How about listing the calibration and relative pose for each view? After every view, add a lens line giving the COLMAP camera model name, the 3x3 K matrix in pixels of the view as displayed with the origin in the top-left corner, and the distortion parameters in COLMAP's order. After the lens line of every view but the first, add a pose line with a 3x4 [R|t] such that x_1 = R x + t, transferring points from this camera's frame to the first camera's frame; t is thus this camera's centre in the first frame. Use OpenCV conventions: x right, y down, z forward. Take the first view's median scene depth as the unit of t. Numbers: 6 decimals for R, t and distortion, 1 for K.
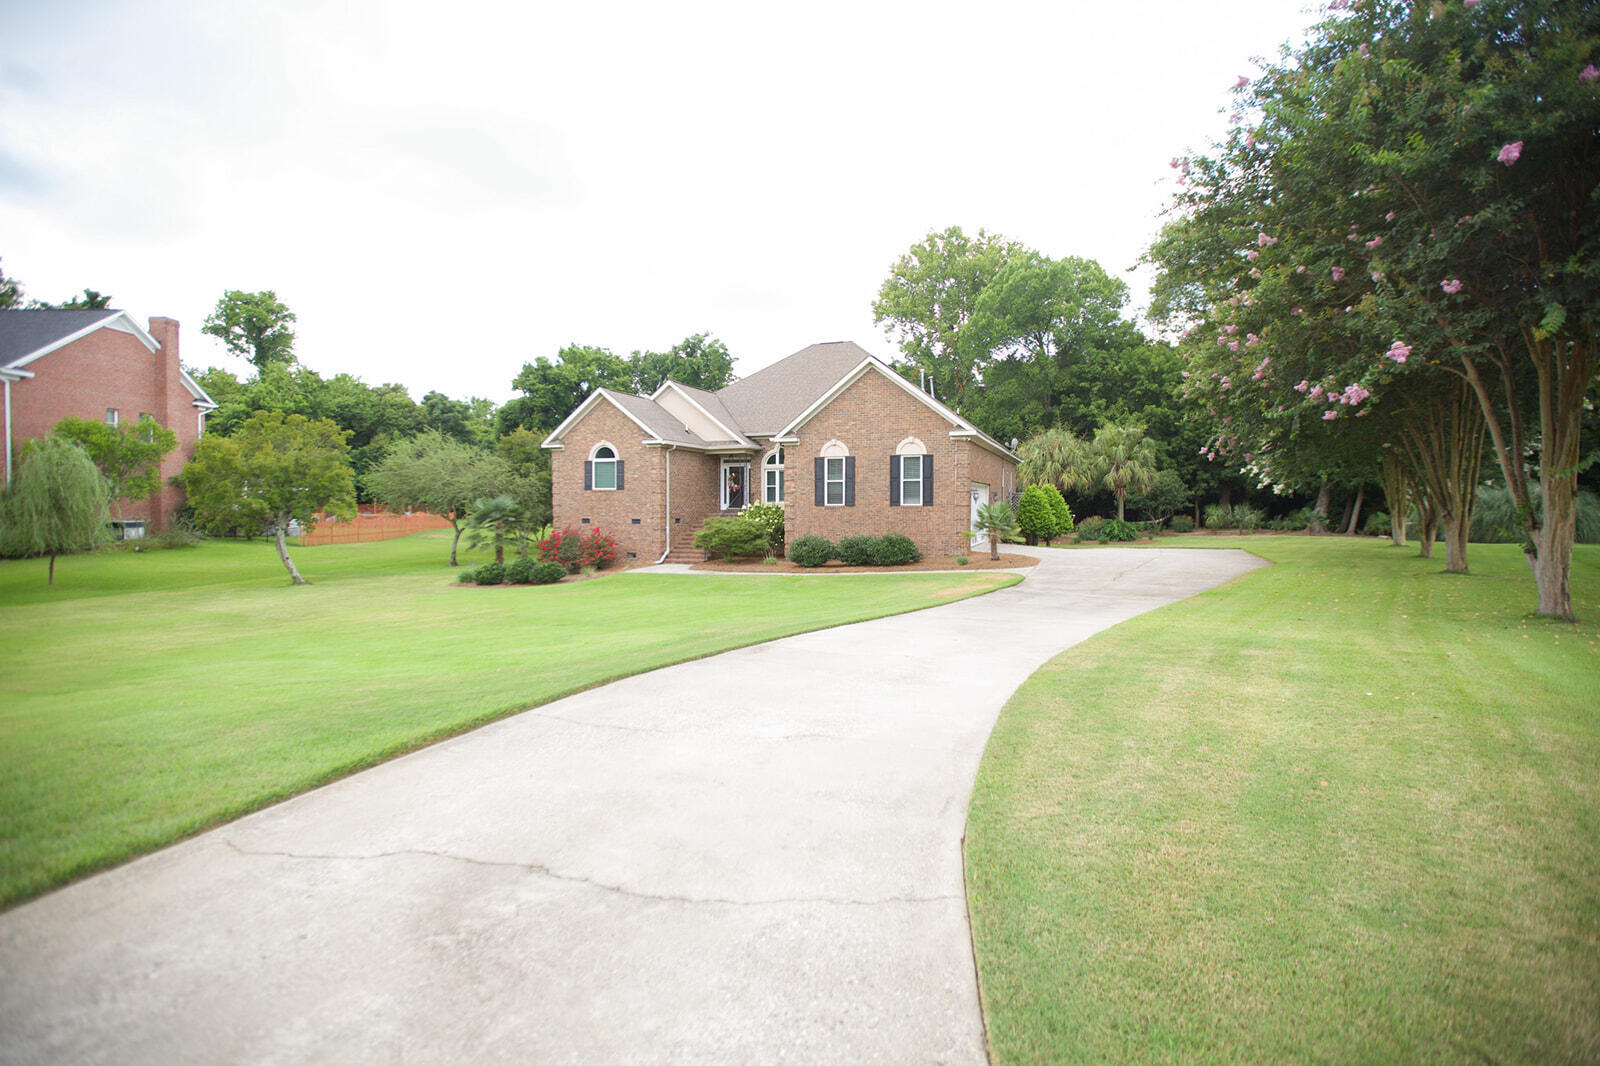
lens RADIAL K [[727.4, 0, 800.0], [0, 727.4, 533.0], [0, 0, 1]] dist [-0.051913, 0.000441]
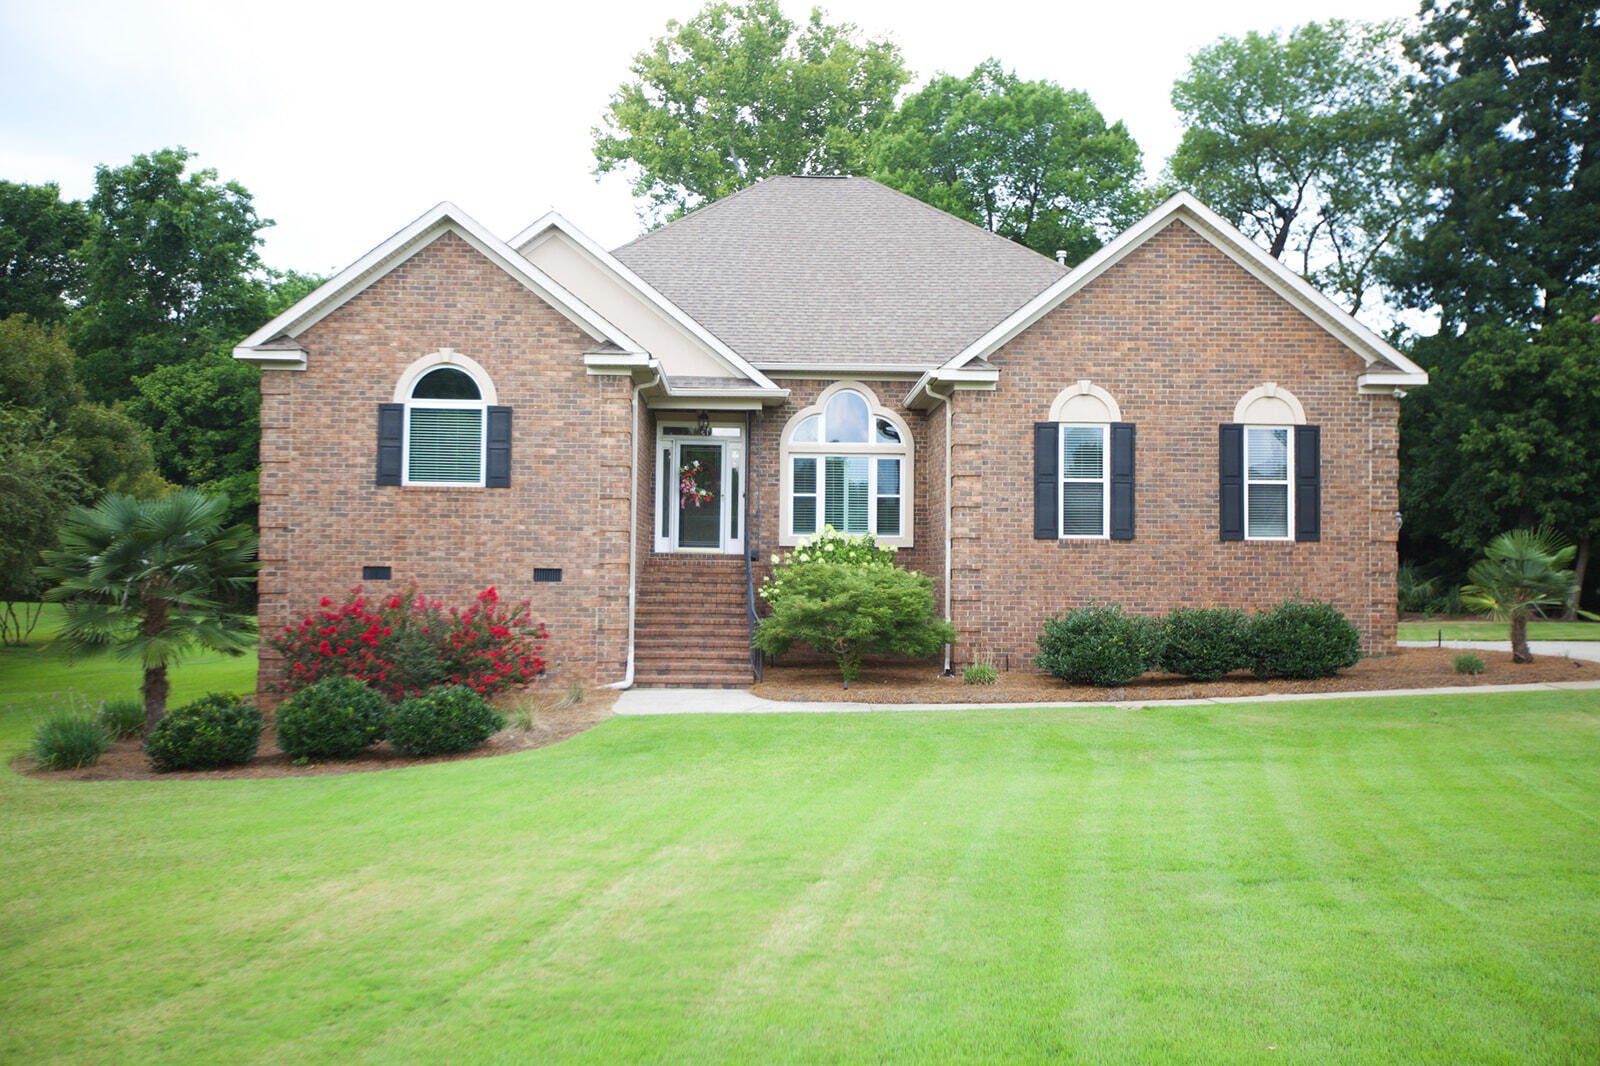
lens RADIAL K [[1477.9, 0, 800.0], [0, 1477.9, 533.0], [0, 0, 1]] dist [0.007802, 0.003264]
pose [[0.918768, 0.022157, 0.394176, -0.408615], [0.005900, 0.997542, -0.069825, 0.016060], [-0.394754, 0.066479, 0.916379, 0.269378]]
